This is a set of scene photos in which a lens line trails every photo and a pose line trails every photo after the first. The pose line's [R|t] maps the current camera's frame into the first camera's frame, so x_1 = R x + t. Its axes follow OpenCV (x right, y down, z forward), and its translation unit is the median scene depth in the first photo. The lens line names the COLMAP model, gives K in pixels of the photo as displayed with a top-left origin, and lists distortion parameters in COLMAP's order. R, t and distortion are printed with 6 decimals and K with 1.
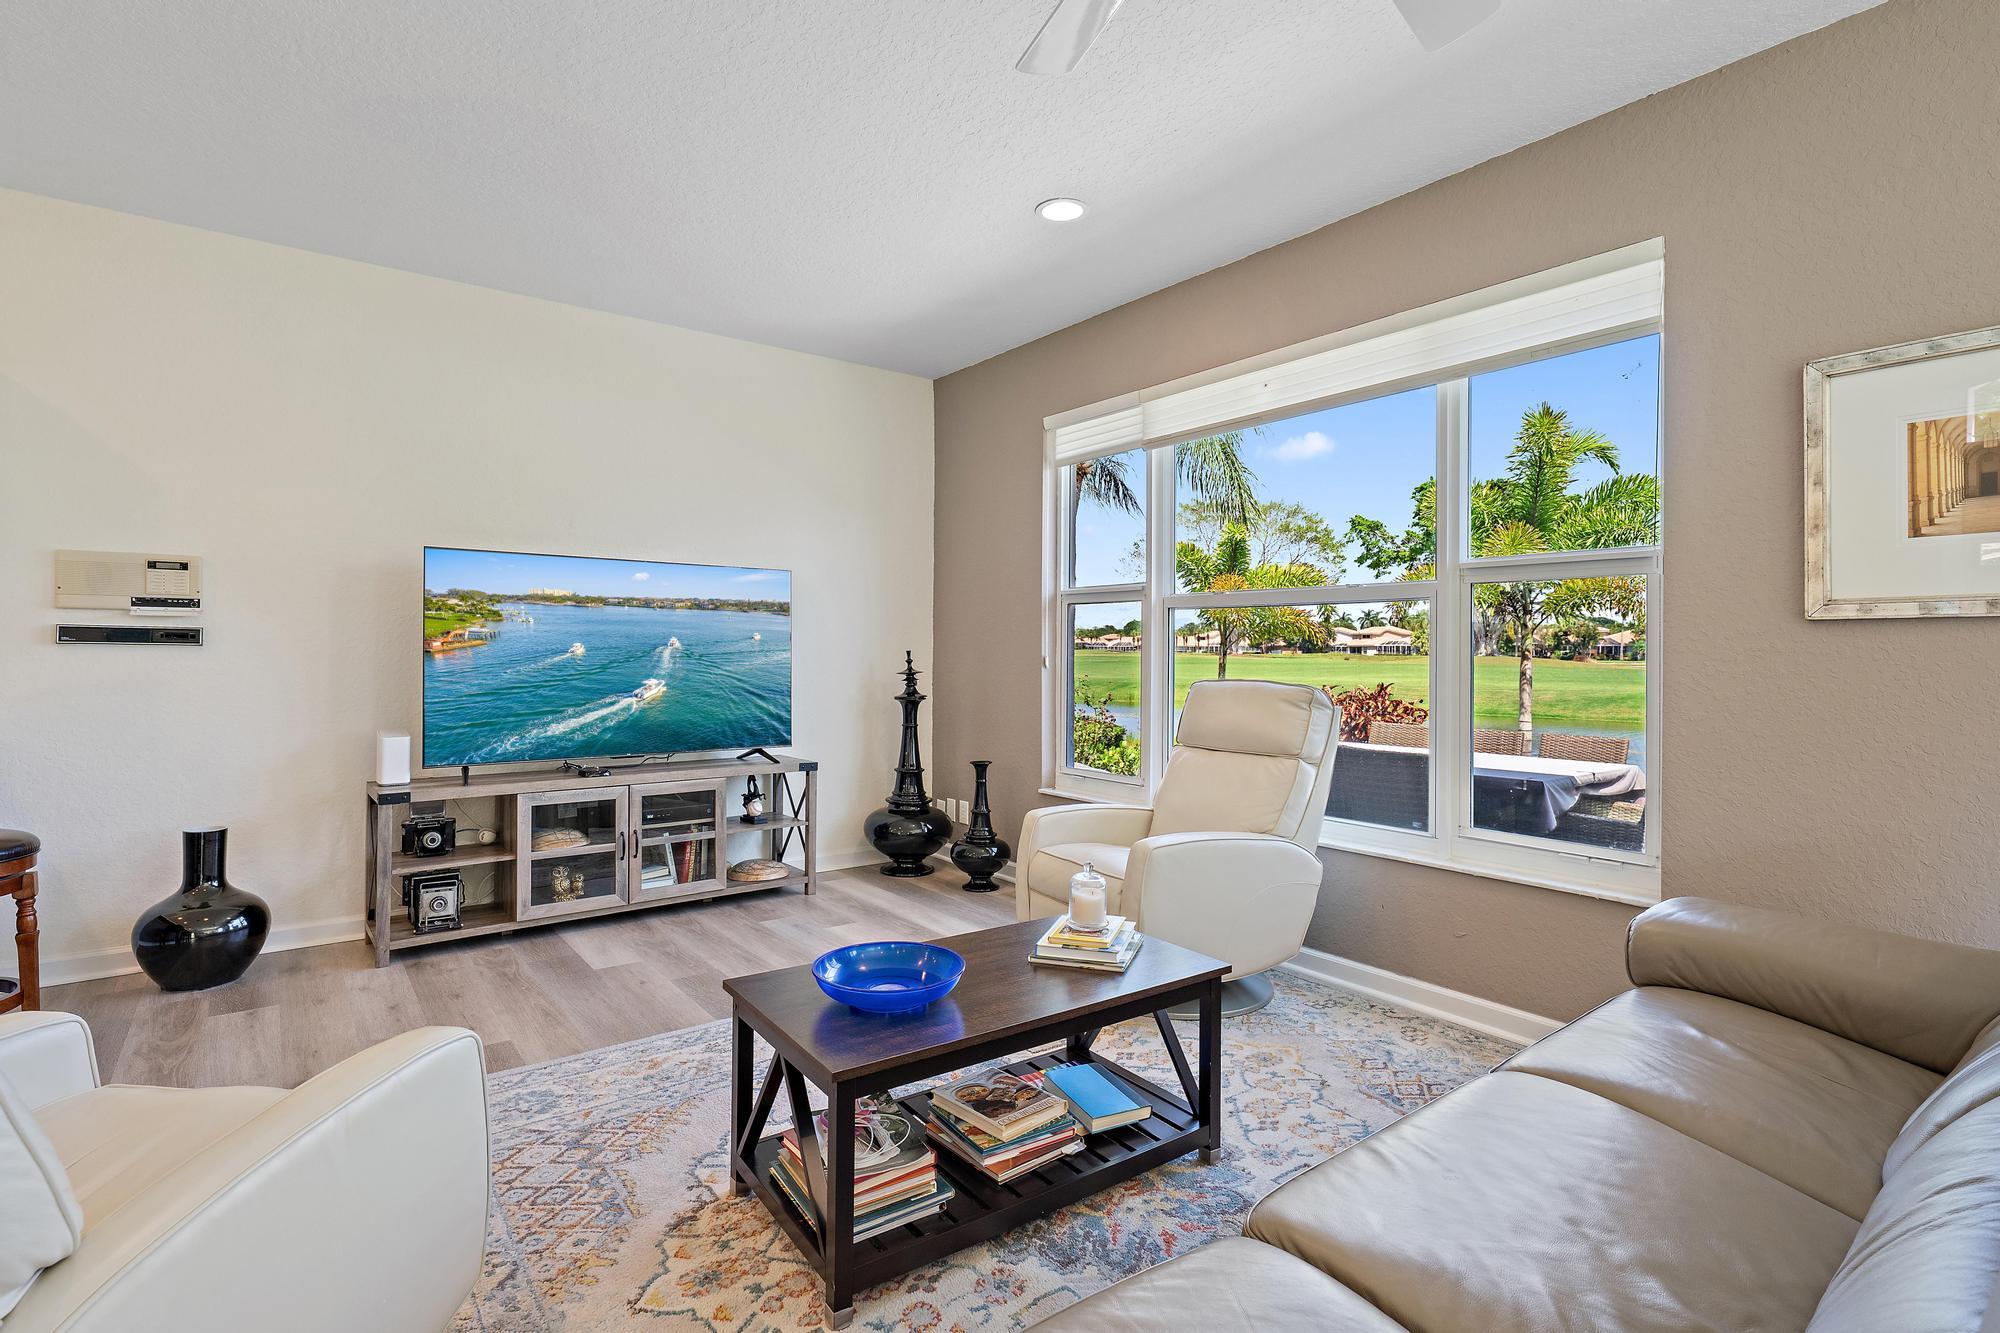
lens RADIAL K [[963.8, 0, 982.2], [0, 963.8, 647.3], [0, 0, 1]] dist [0.001532, -0.002208]
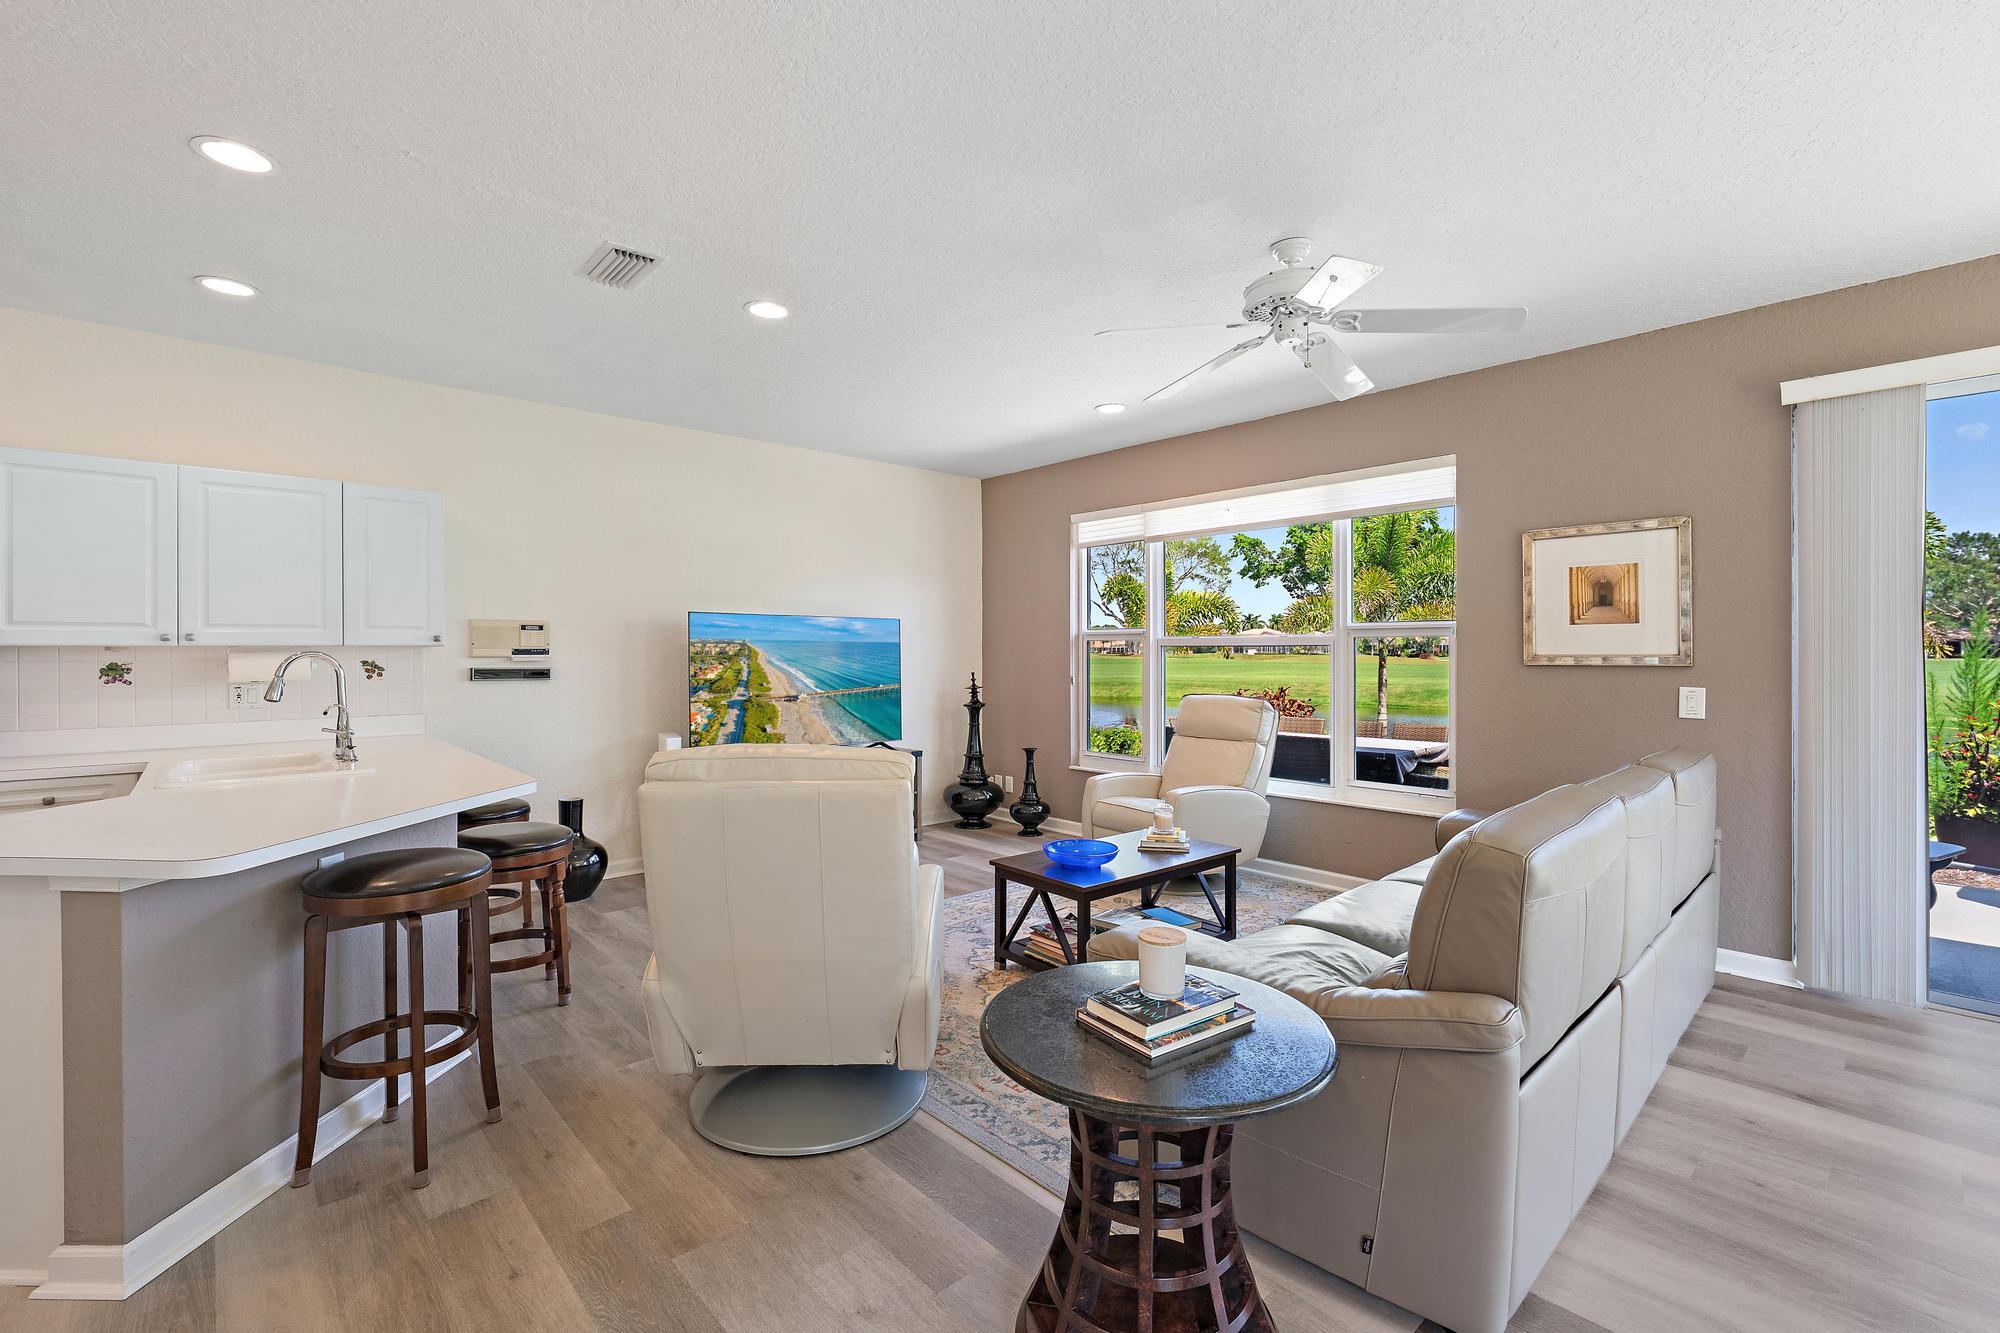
lens RADIAL K [[876.0, 0, 980.5], [0, 876.0, 651.1], [0, 0, 1]] dist [-0.003925, 0.000363]
pose [[0.996367, -0.007763, 0.084812, -0.222034], [0.007491, 0.999966, 0.003523, -0.041268], [-0.084836, -0.002875, 0.996391, -0.382340]]
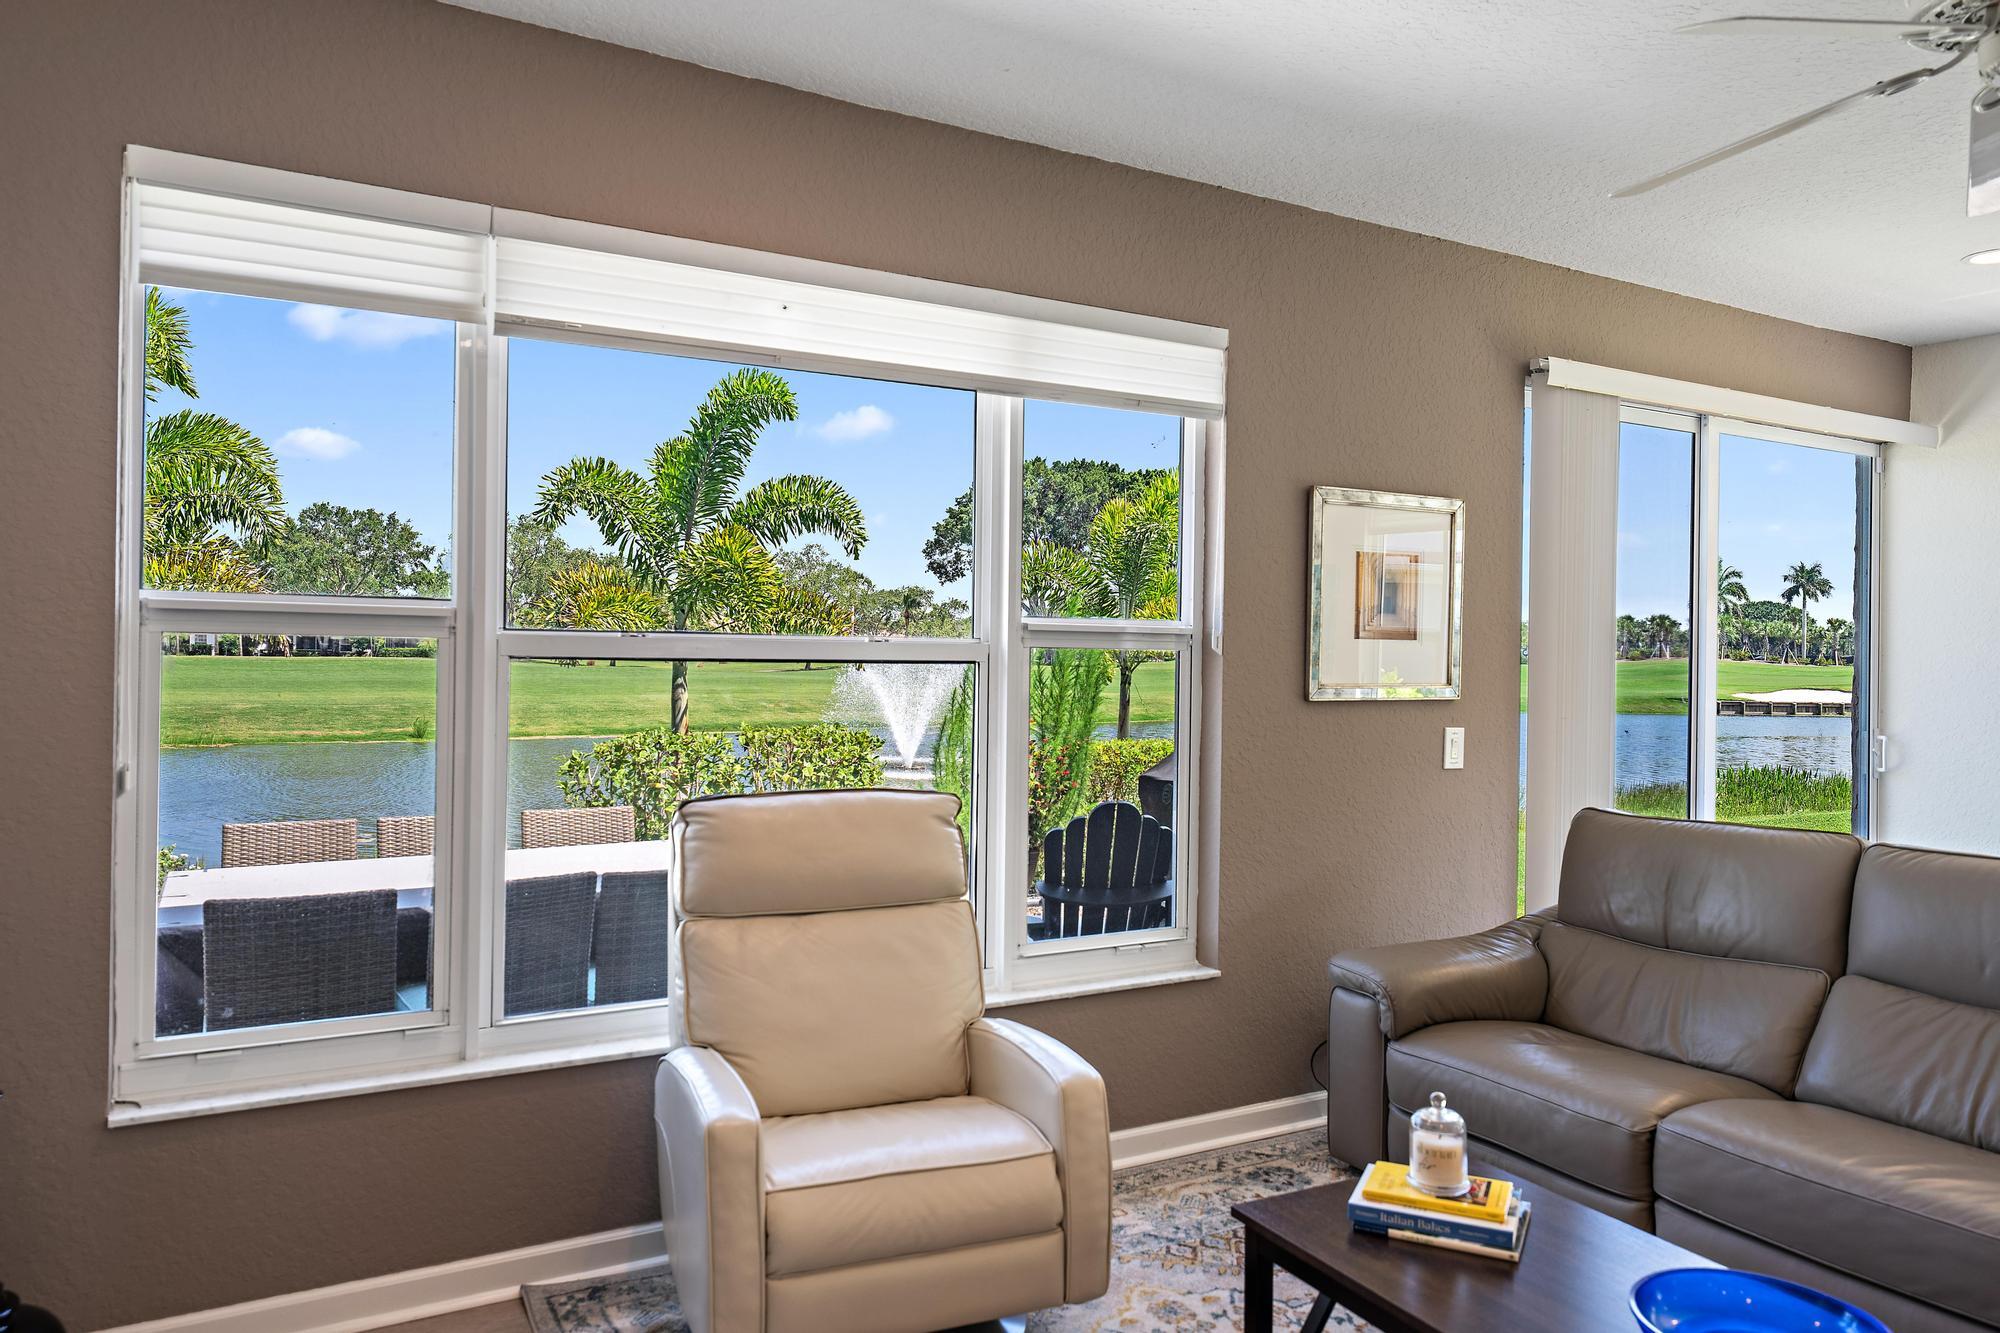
lens RADIAL K [[1368.0, 0, 1019.0], [0, 1368.0, 654.7], [0, 0, 1]] dist [0.015847, -0.000227]
pose [[0.109049, -0.005591, 0.994021, -0.514185], [-0.017152, 0.999825, 0.007506, -0.054200], [-0.993888, -0.017868, 0.108934, 0.685221]]
